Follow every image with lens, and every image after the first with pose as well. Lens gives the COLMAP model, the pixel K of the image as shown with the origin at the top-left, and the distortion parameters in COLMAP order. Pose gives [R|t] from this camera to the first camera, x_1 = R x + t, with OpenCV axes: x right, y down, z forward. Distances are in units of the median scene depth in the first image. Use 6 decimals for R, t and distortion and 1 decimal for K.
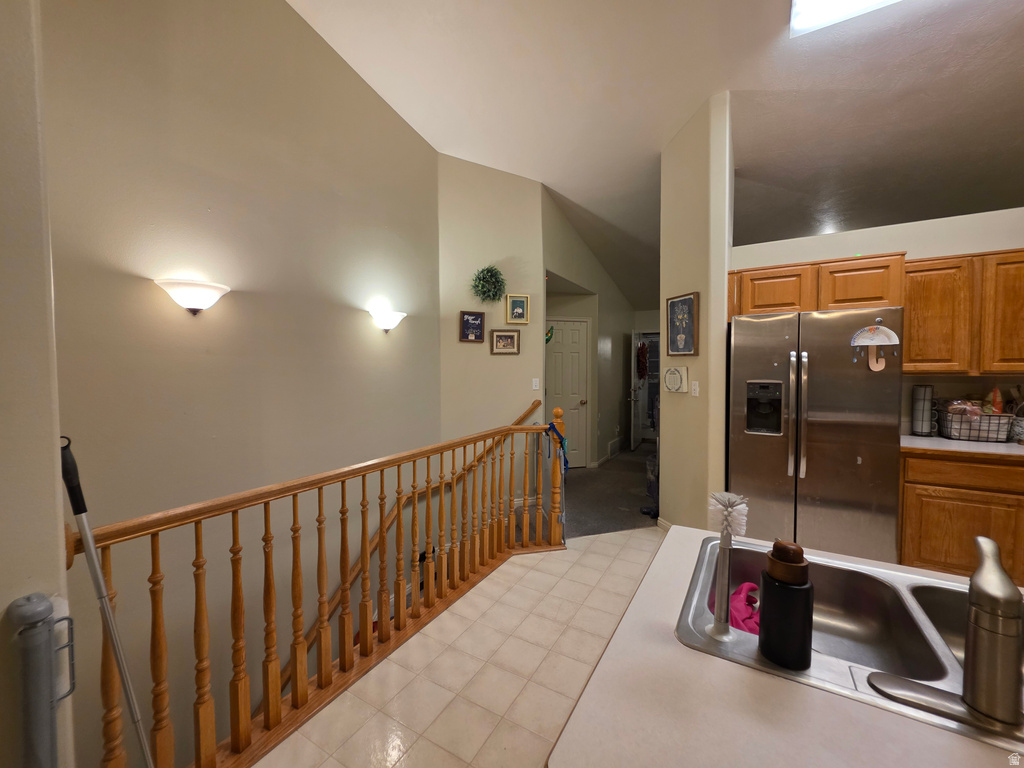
lens RADIAL K [[413.9, 0, 512.0], [0, 413.9, 384.0], [0, 0, 1]] dist [0.003621, -0.000305]
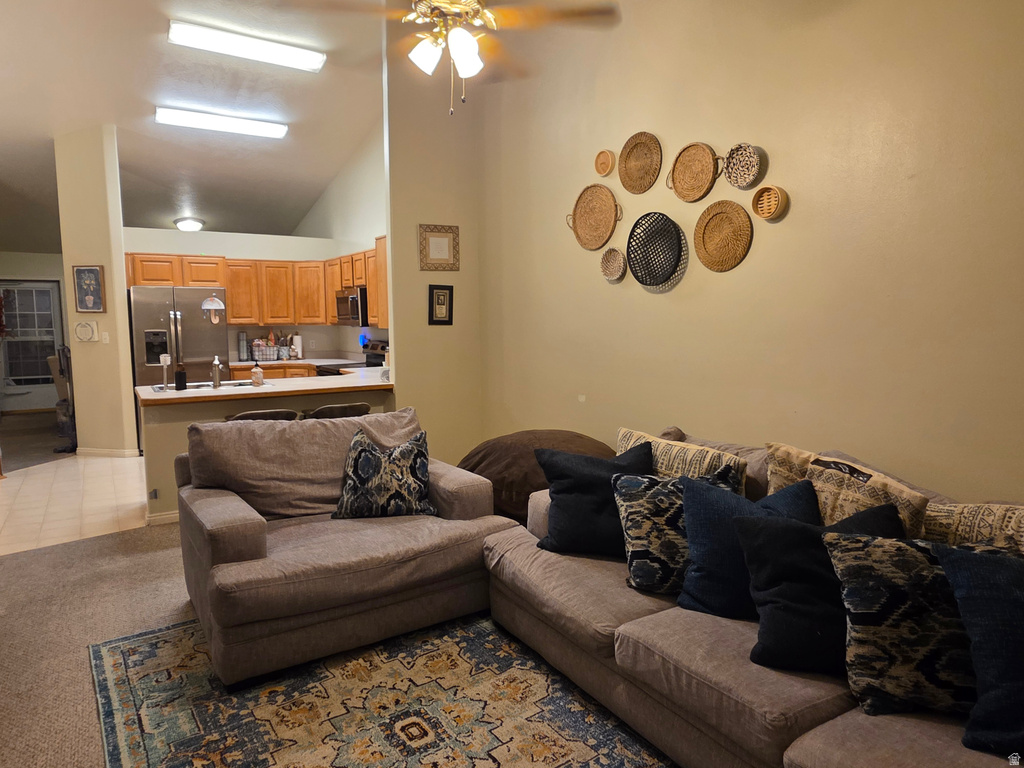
lens RADIAL K [[684.6, 0, 512.0], [0, 684.6, 384.0], [0, 0, 1]] dist [-0.001143, -0.001277]
pose [[0.482722, -0.084114, 0.871725, -1.006472], [0.040093, 0.996456, 0.073947, 0.057668], [-0.874856, -0.000746, 0.484383, -1.418668]]
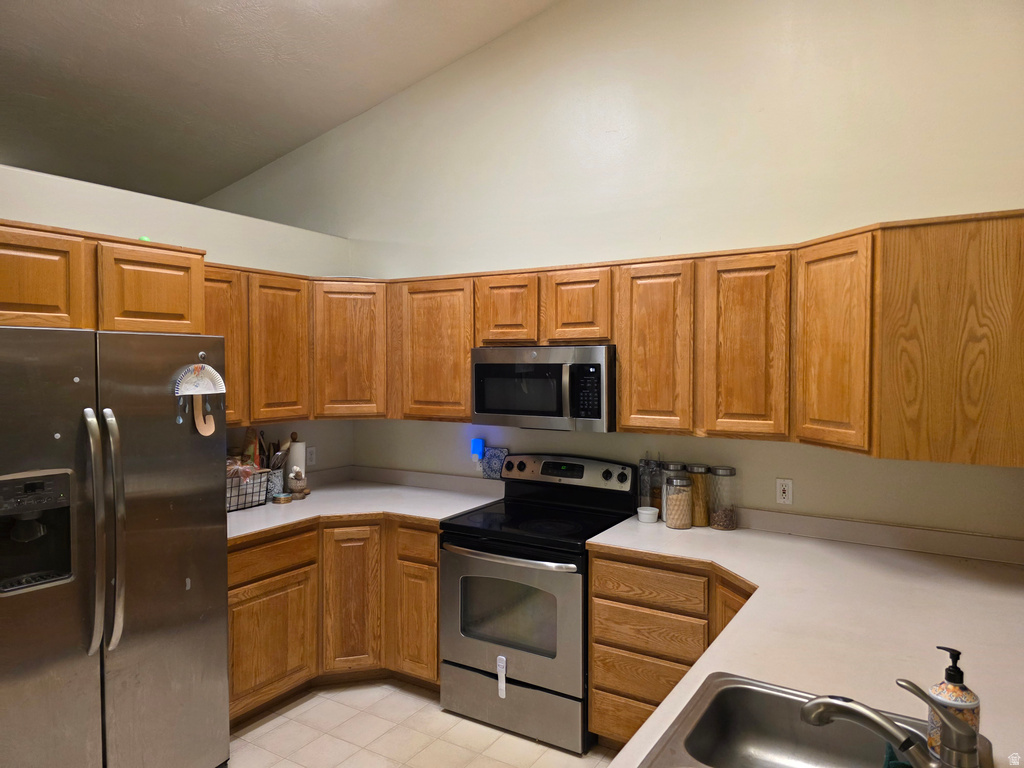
lens RADIAL K [[685.4, 0, 512.0], [0, 685.4, 384.0], [0, 0, 1]] dist [0.006936, -0.000912]
pose [[0.028125, -0.025667, 0.999275, -0.135199], [0.039203, 0.998930, 0.024554, -0.106035], [-0.998835, 0.038484, 0.029101, 0.454048]]
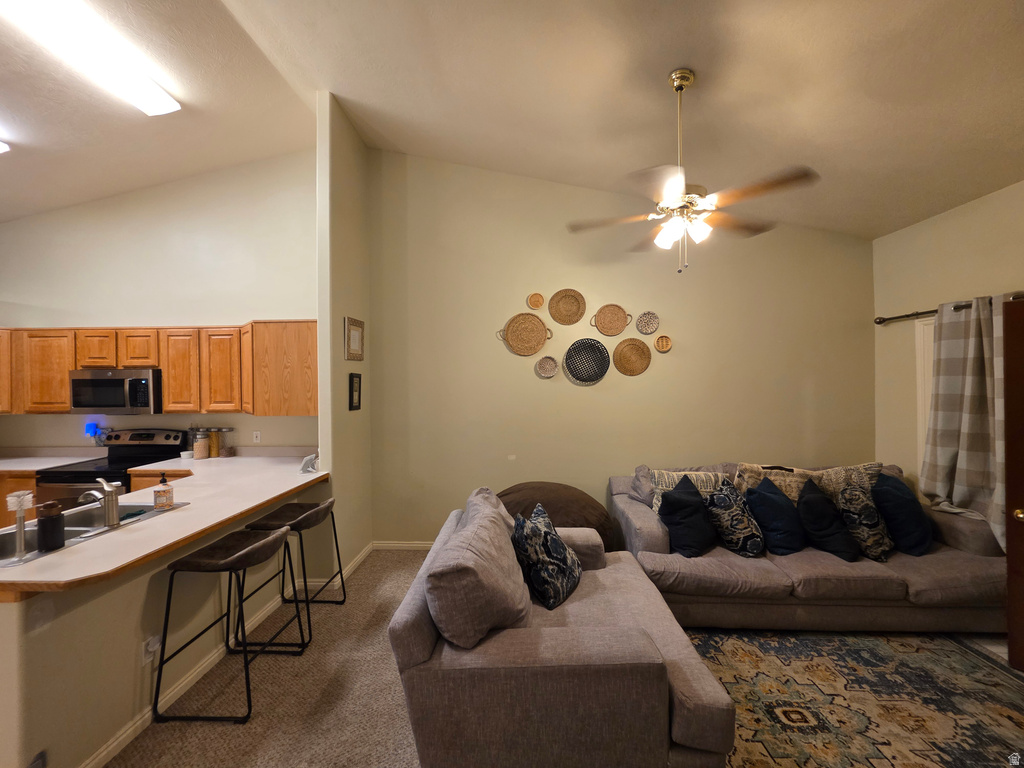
lens RADIAL K [[413.9, 0, 512.0], [0, 413.9, 384.0], [0, 0, 1]] dist [0.003621, -0.000305]
pose [[-0.478021, 0.004582, 0.878337, -0.727495], [0.043913, 0.998861, 0.018688, -0.062667], [-0.877250, 0.047503, -0.477677, -0.045062]]
